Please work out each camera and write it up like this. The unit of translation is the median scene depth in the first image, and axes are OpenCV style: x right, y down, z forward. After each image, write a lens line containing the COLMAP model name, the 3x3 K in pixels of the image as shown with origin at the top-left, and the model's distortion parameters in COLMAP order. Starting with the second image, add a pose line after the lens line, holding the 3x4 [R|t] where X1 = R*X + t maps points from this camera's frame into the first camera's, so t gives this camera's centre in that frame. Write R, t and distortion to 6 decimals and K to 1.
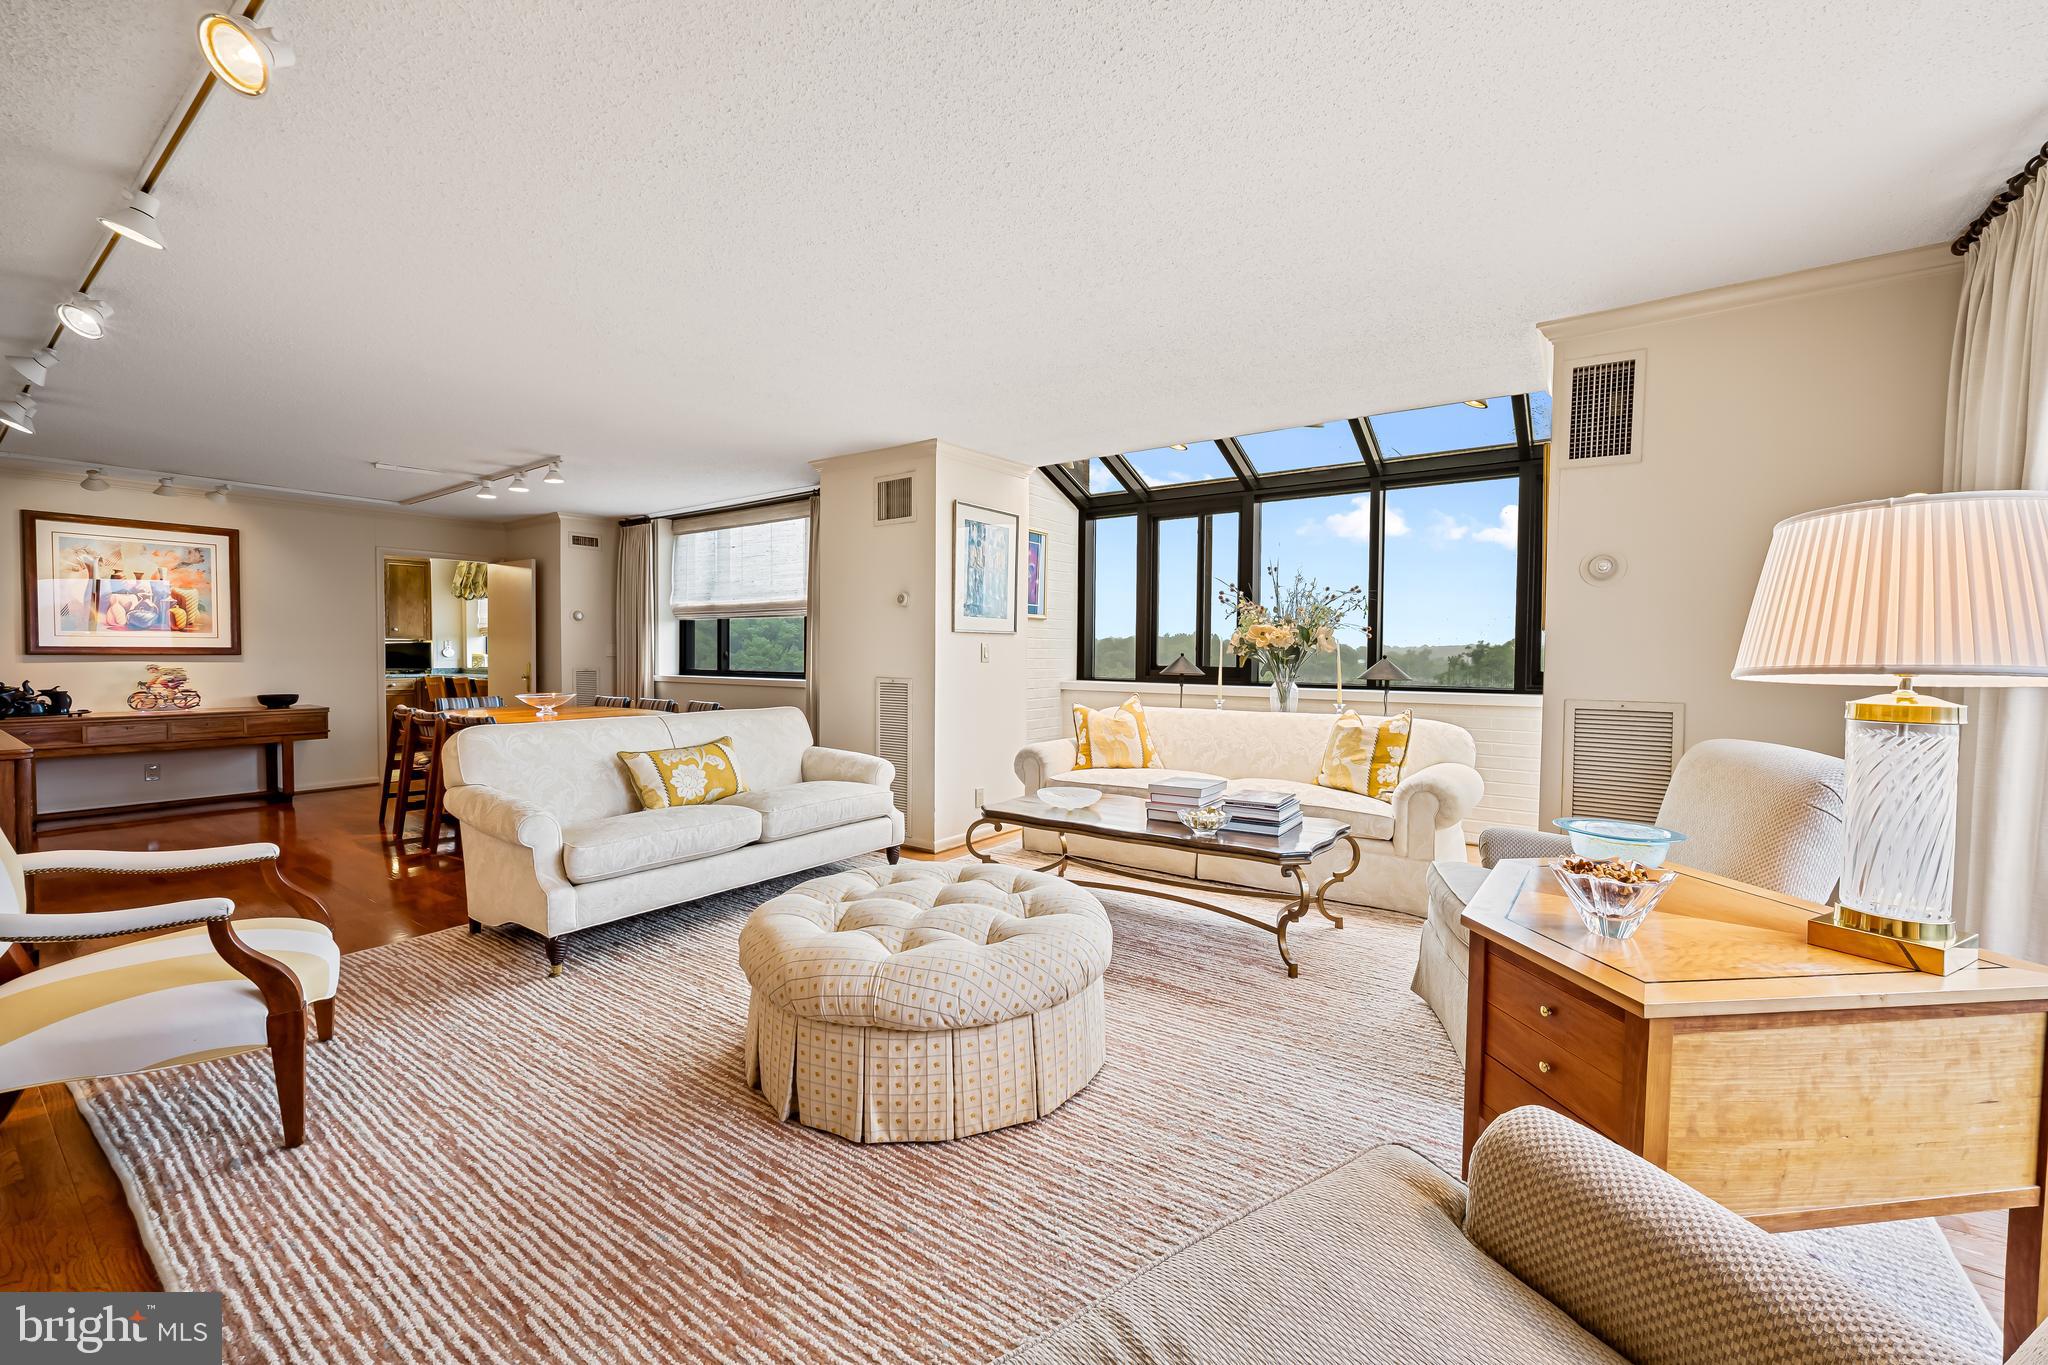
lens RADIAL K [[832.1, 0, 1023.8], [0, 832.1, 676.8], [0, 0, 1]] dist [-0.005632, -0.000254]
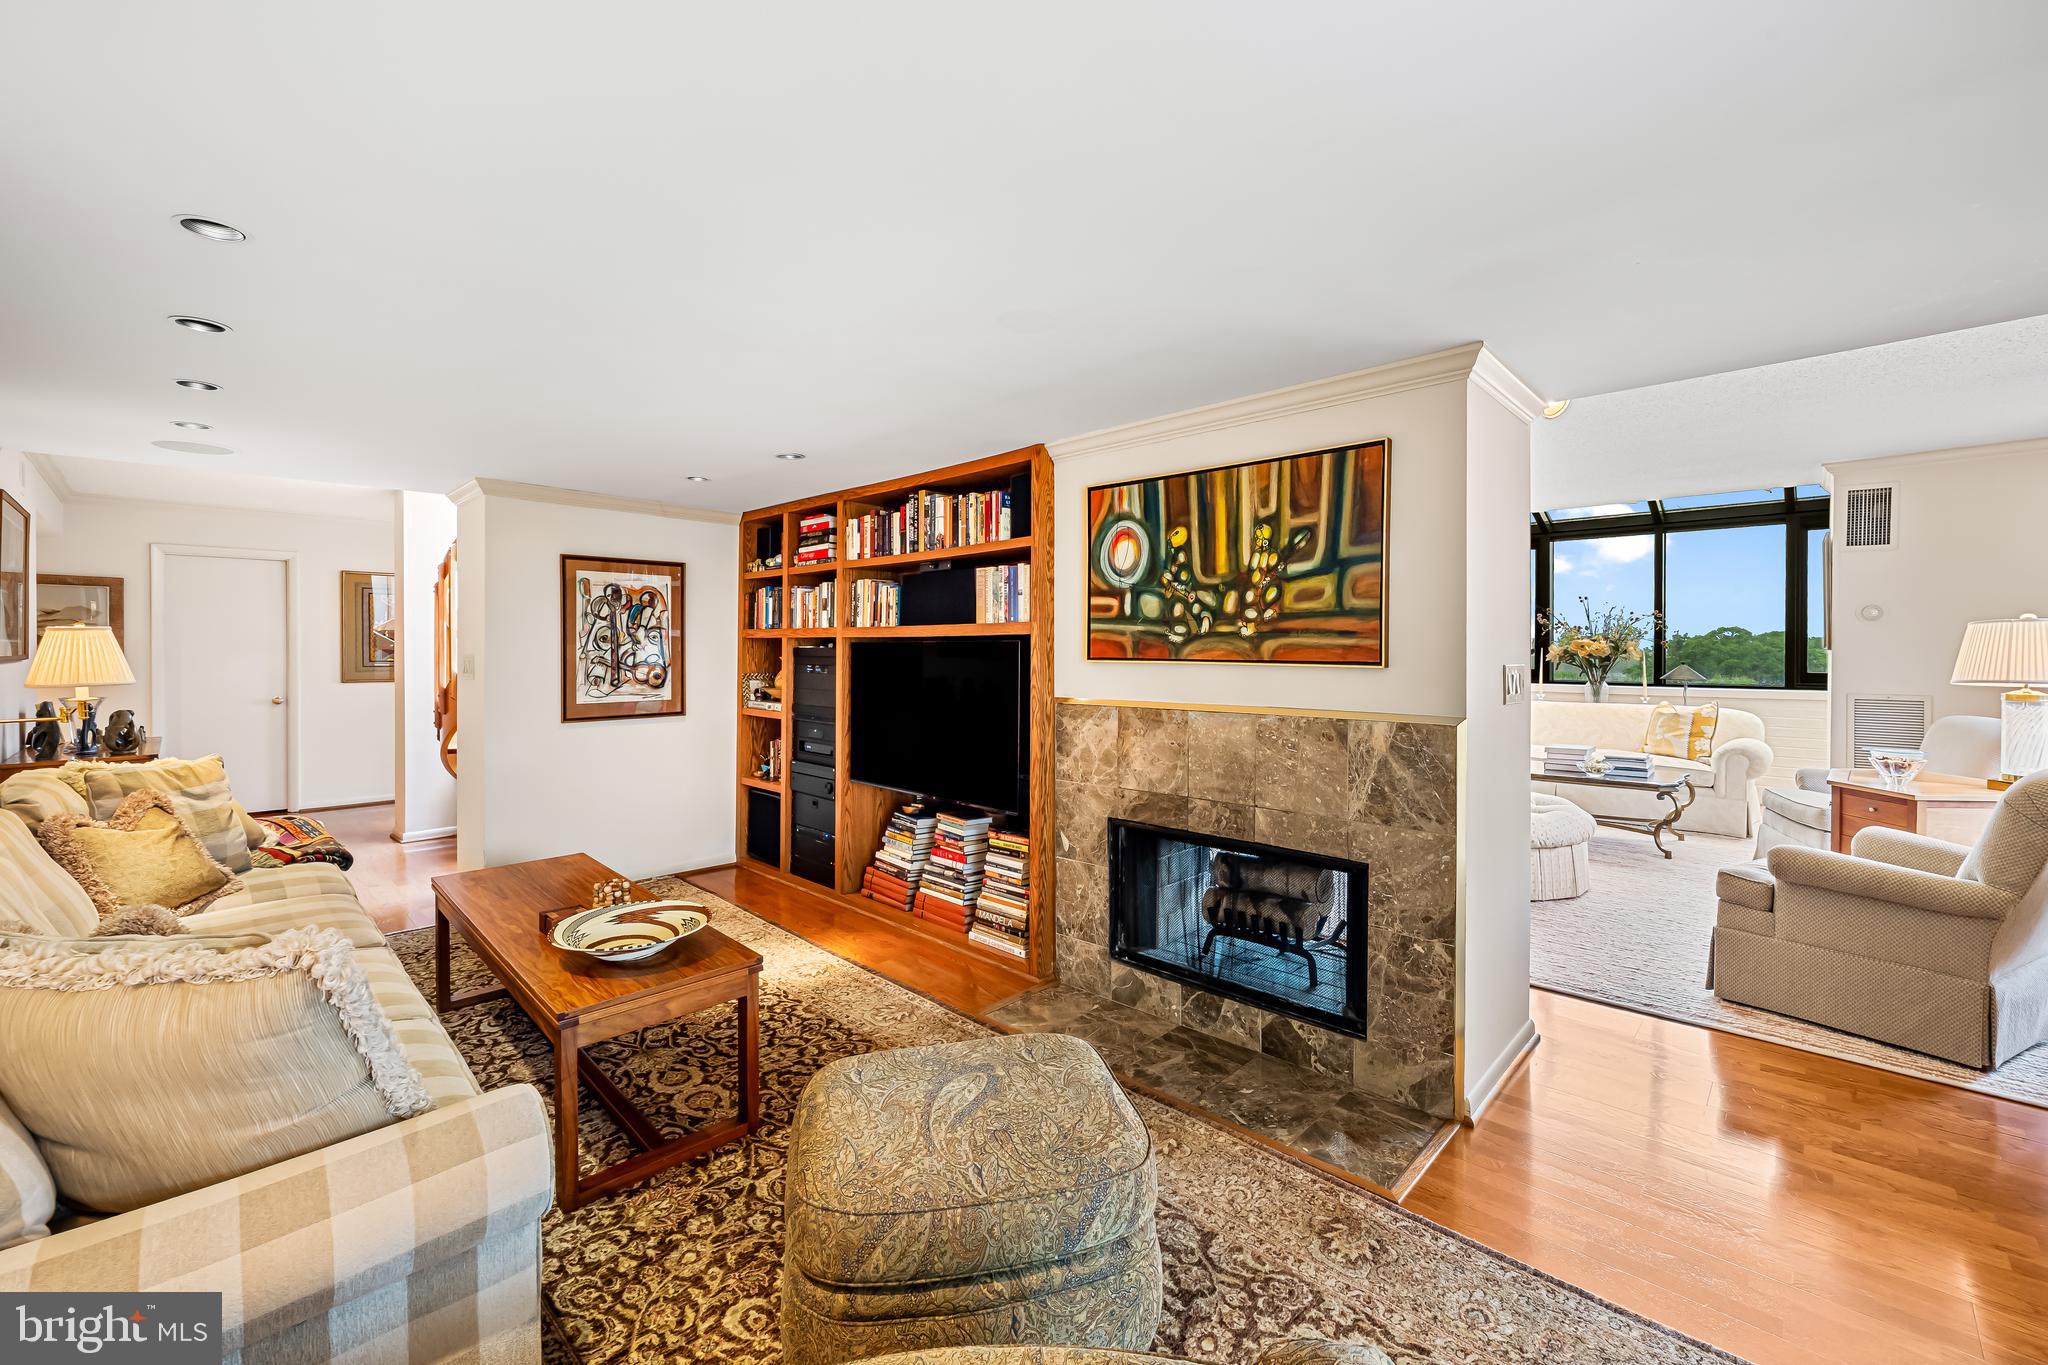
lens RADIAL K [[832.1, 0, 1038.2], [0, 832.1, 652.0], [0, 0, 1]] dist [-0.005632, -0.000254]
pose [[0.987696, -0.006951, -0.156229, -0.548043], [0.003147, 0.999693, -0.024584, -0.015576], [0.156352, 0.023790, 0.987415, -0.705219]]
